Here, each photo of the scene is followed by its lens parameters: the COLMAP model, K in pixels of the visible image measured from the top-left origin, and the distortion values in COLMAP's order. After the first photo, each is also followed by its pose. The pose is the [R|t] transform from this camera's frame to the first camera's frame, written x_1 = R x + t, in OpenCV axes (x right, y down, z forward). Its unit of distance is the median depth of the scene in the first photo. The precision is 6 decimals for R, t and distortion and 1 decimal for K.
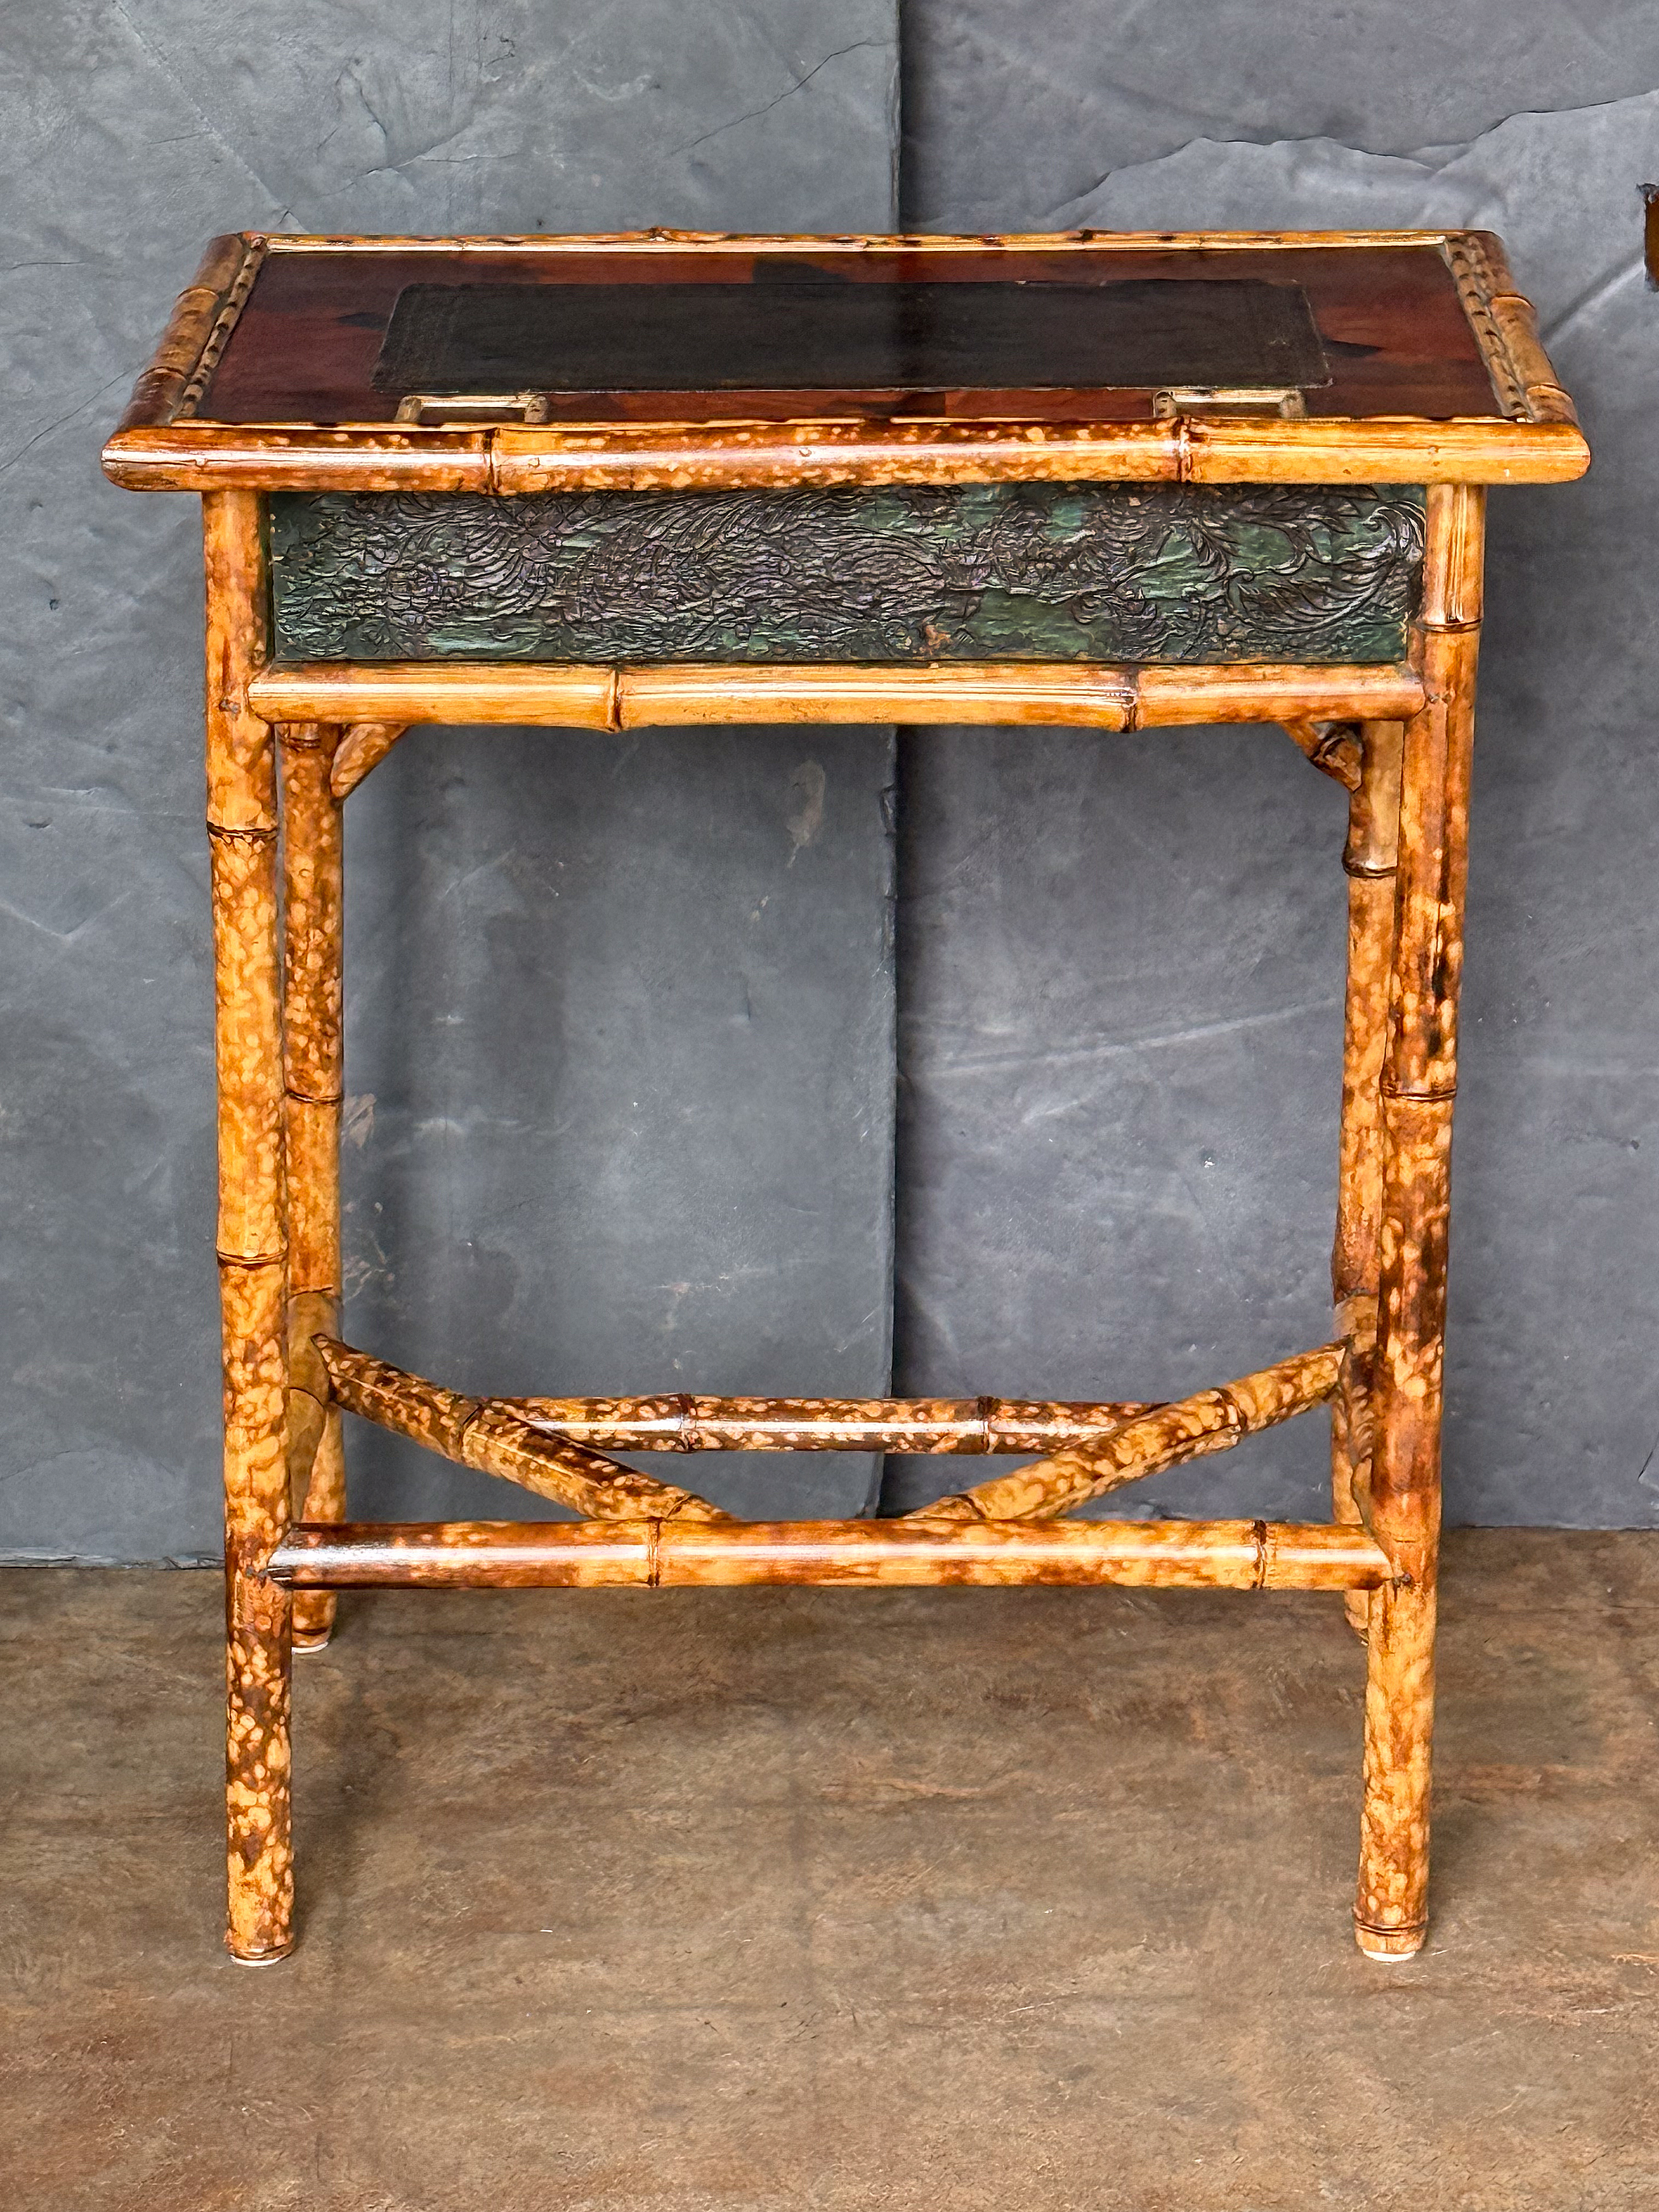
lens RADIAL K [[6429.0, 0, 829.5], [0, 6429.0, 1106.0], [0, 0, 1]] dist [0.991289, 0.421935]
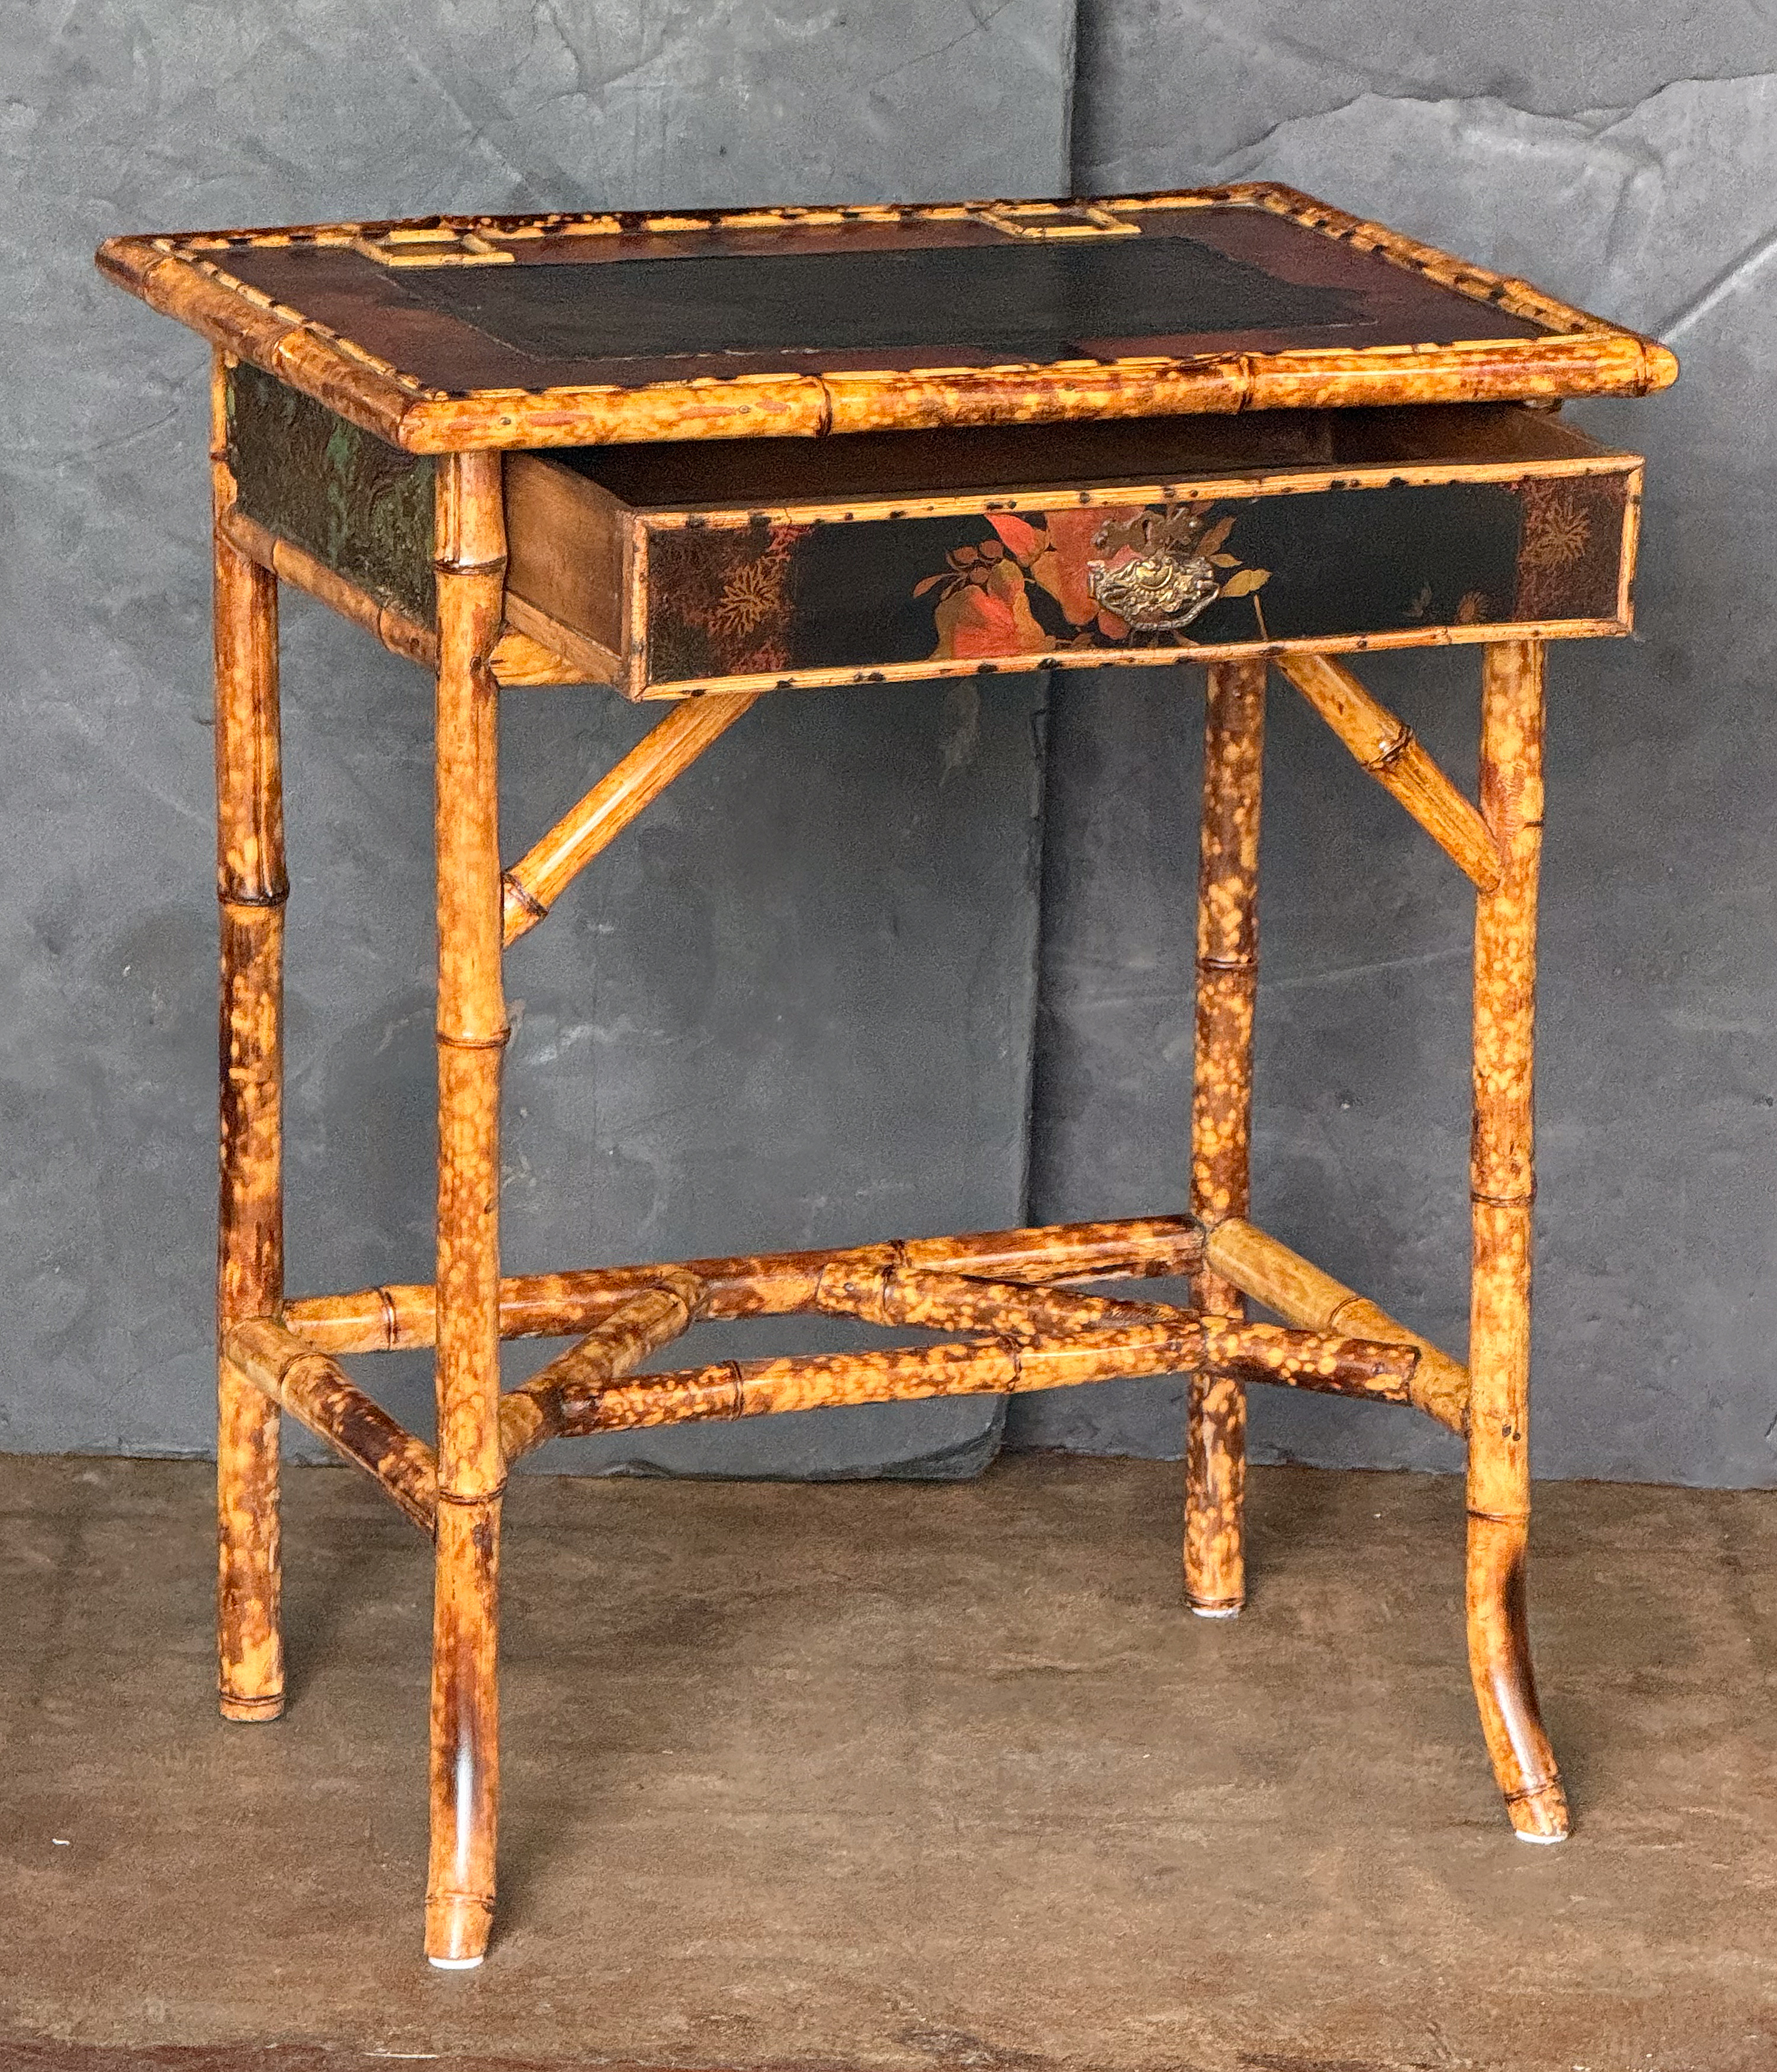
lens RADIAL K [[8886.2, 0, 933.3], [0, 8886.2, 1034.8], [0, 0, 1]] dist [2.109696, -3.603719]
pose [[0.999197, 0.038068, -0.012509, 0.012007], [-0.038764, 0.997379, -0.061099, 0.089954], [0.010150, 0.061535, 0.998053, -0.415355]]
